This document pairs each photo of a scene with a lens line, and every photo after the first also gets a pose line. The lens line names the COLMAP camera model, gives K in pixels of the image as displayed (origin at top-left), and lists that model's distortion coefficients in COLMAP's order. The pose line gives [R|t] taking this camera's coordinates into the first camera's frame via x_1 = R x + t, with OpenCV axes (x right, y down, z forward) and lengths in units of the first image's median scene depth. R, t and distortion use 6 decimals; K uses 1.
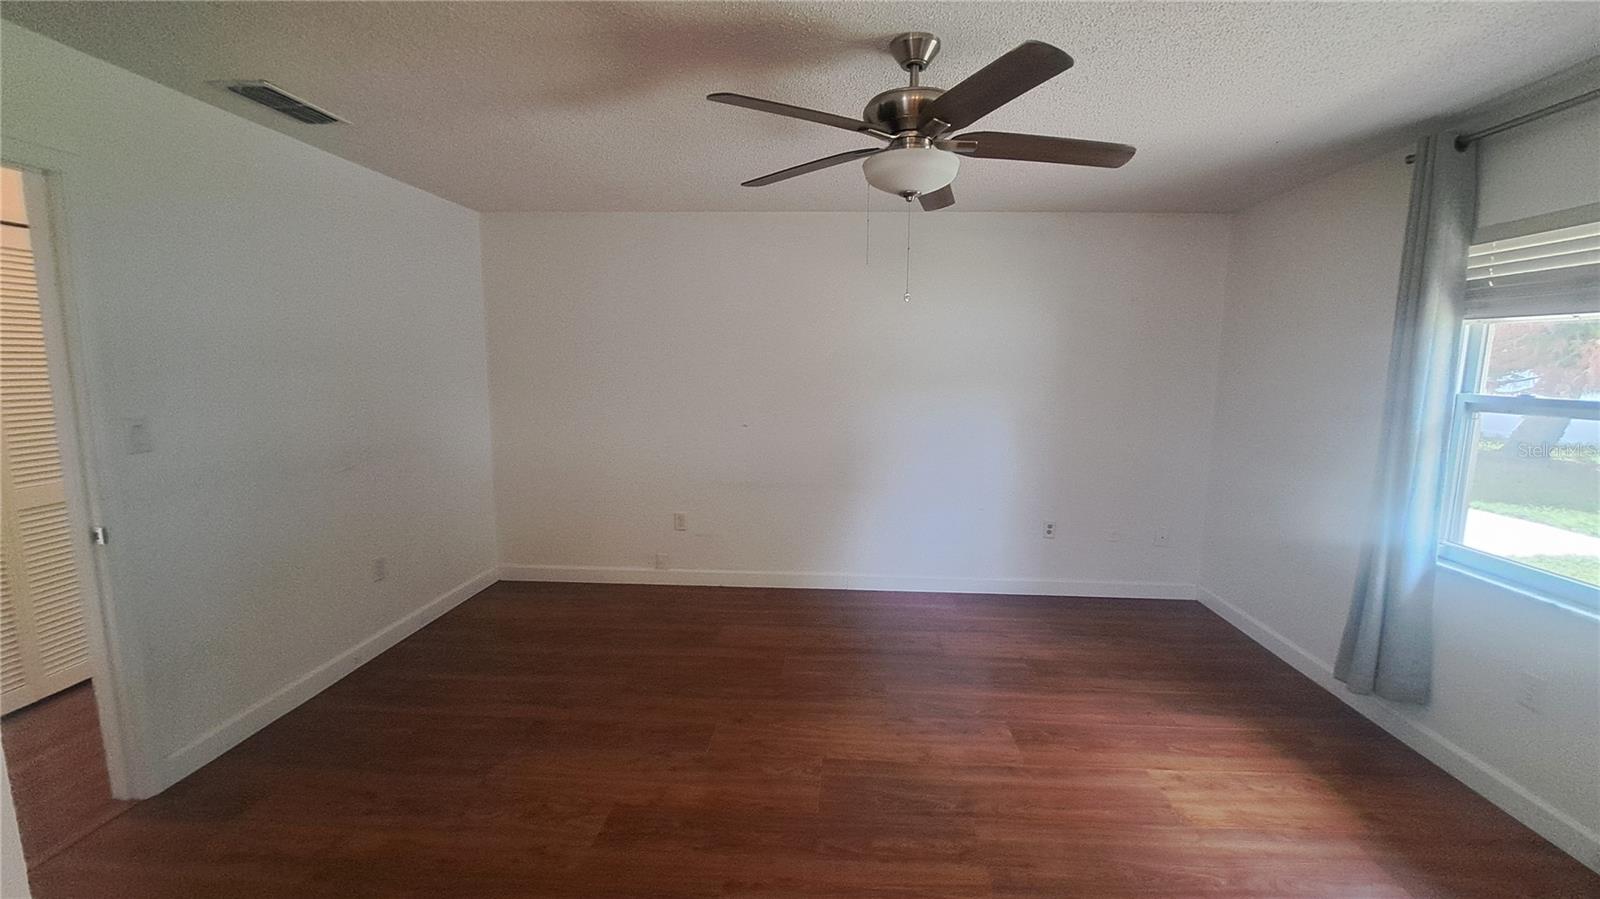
lens RADIAL K [[635.8, 0, 819.3], [0, 635.8, 445.5], [0, 0, 1]] dist [-0.020565, 0.000010]
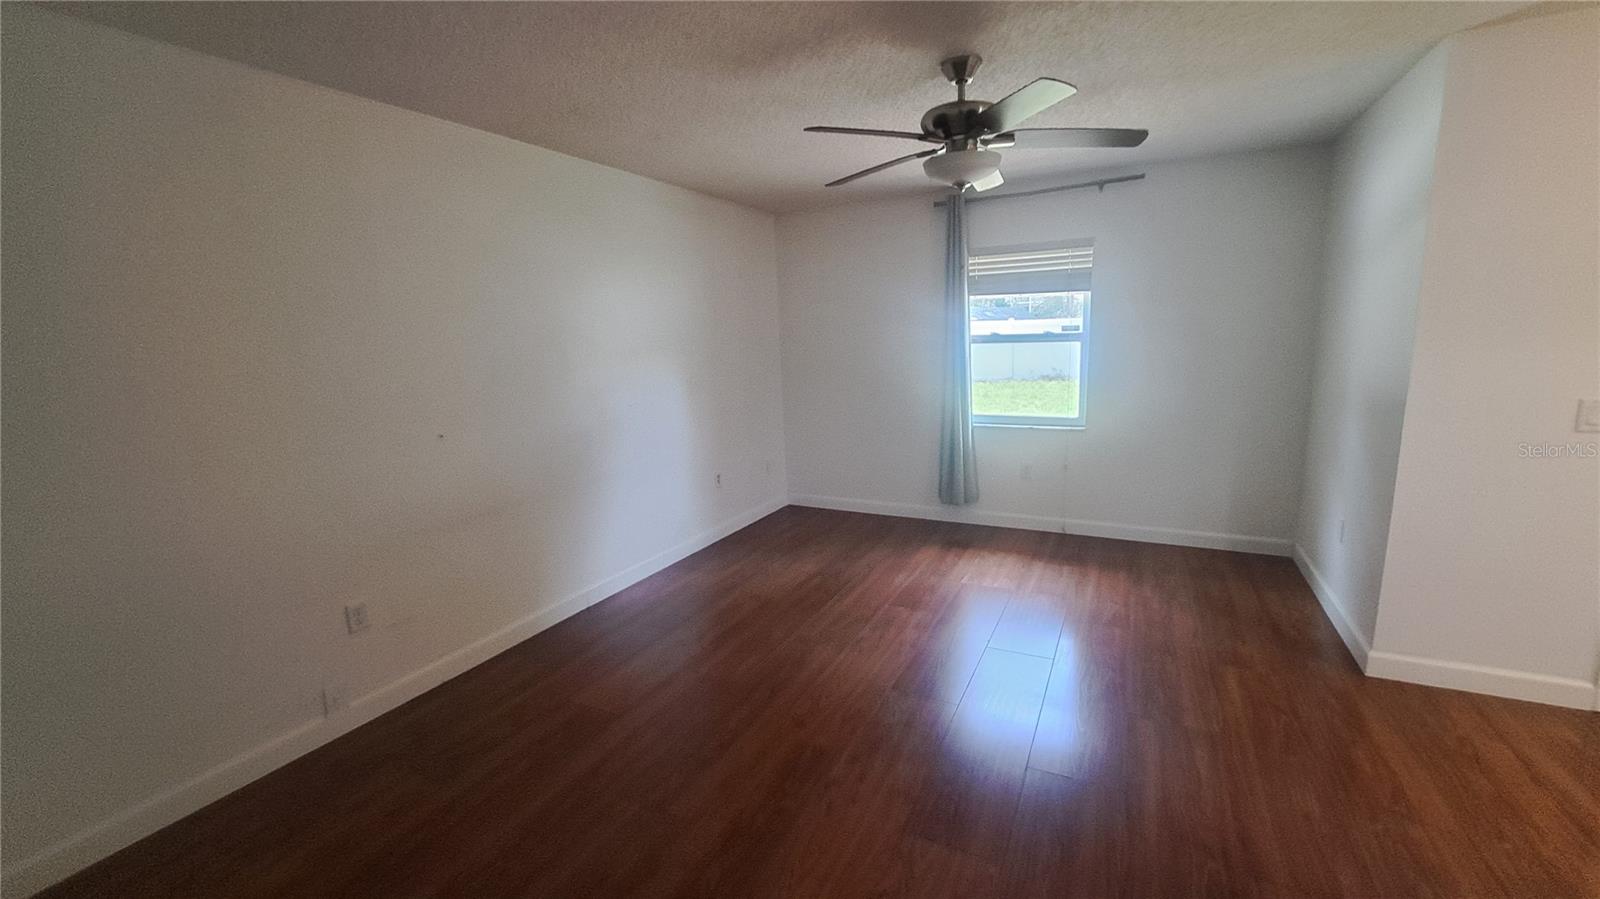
lens RADIAL K [[635.8, 0, 819.3], [0, 635.8, 445.5], [0, 0, 1]] dist [-0.020565, 0.000010]
pose [[0.394512, -0.185099, 0.900055, -0.932374], [0.156543, 0.978721, 0.132661, -0.079730], [-0.905458, 0.088561, 0.415093, 0.606556]]
